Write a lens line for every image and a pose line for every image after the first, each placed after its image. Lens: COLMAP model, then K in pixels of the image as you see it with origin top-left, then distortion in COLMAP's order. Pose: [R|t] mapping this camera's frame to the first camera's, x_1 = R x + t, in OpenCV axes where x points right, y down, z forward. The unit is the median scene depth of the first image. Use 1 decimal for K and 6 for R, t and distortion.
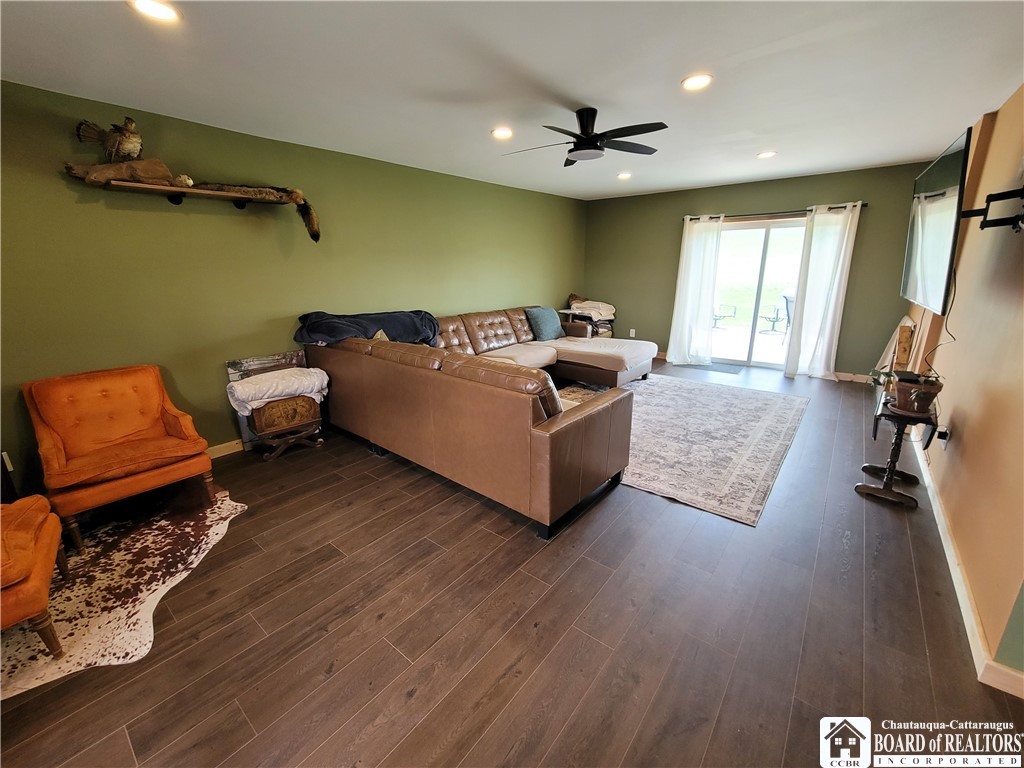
lens RADIAL K [[421.3, 0, 511.4], [0, 421.3, 386.2], [0, 0, 1]] dist [-0.004227, 0.000704]
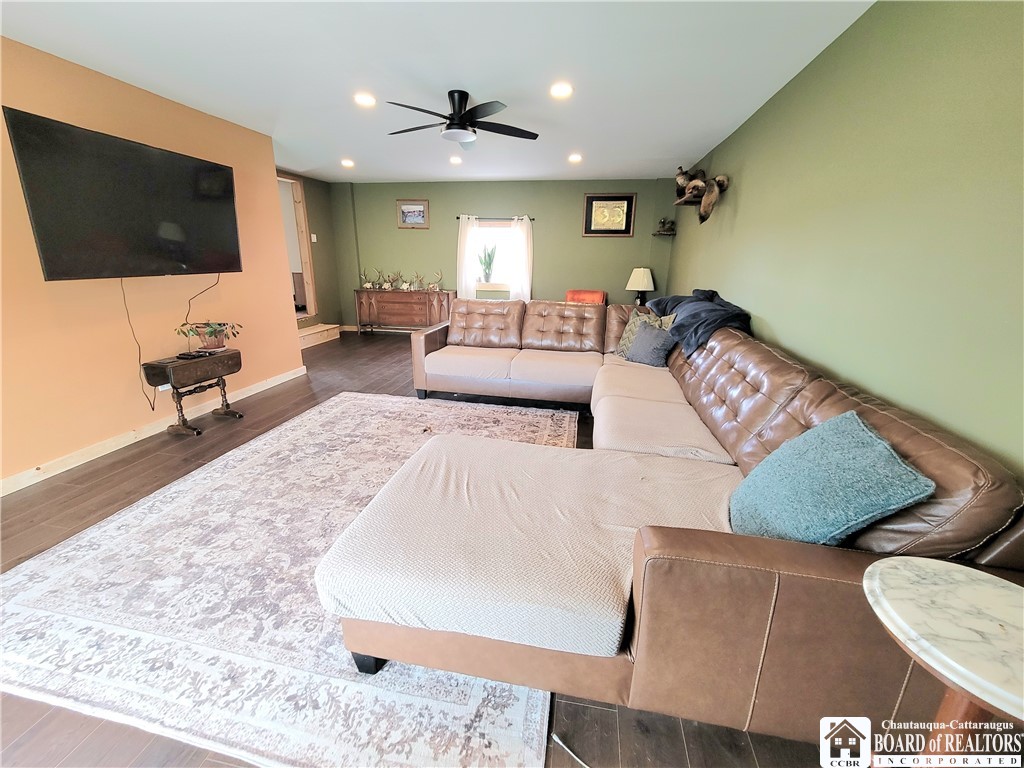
lens RADIAL K [[421.3, 0, 508.1], [0, 421.3, 380.4], [0, 0, 1]] dist [-0.004227, 0.000704]
pose [[-0.880743, 0.139066, -0.452716, 0.624749], [-0.126282, 0.852346, 0.507503, -0.577540], [0.456447, 0.504150, -0.733137, 2.124983]]
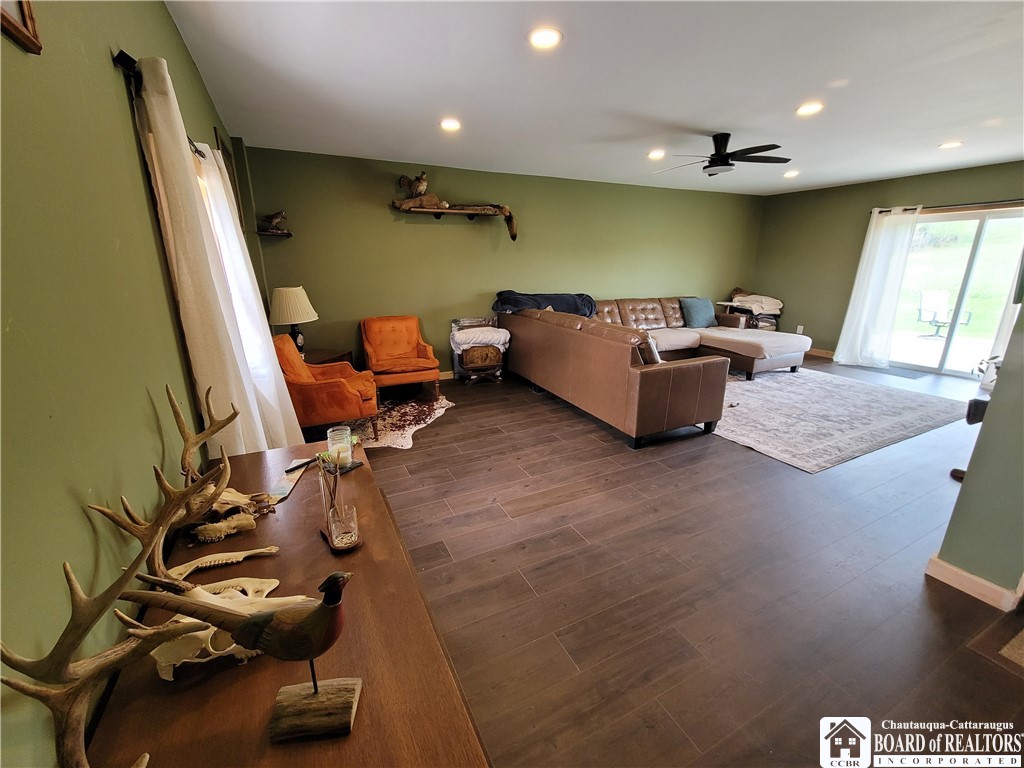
lens RADIAL K [[421.3, 0, 511.6], [0, 421.3, 383.9], [0, 0, 1]] dist [-0.004227, 0.000704]
pose [[0.909653, 0.124128, -0.396387, 0.192807], [-0.121348, 0.992088, 0.032192, 0.115563], [0.397247, 0.018817, 0.917519, -0.379278]]
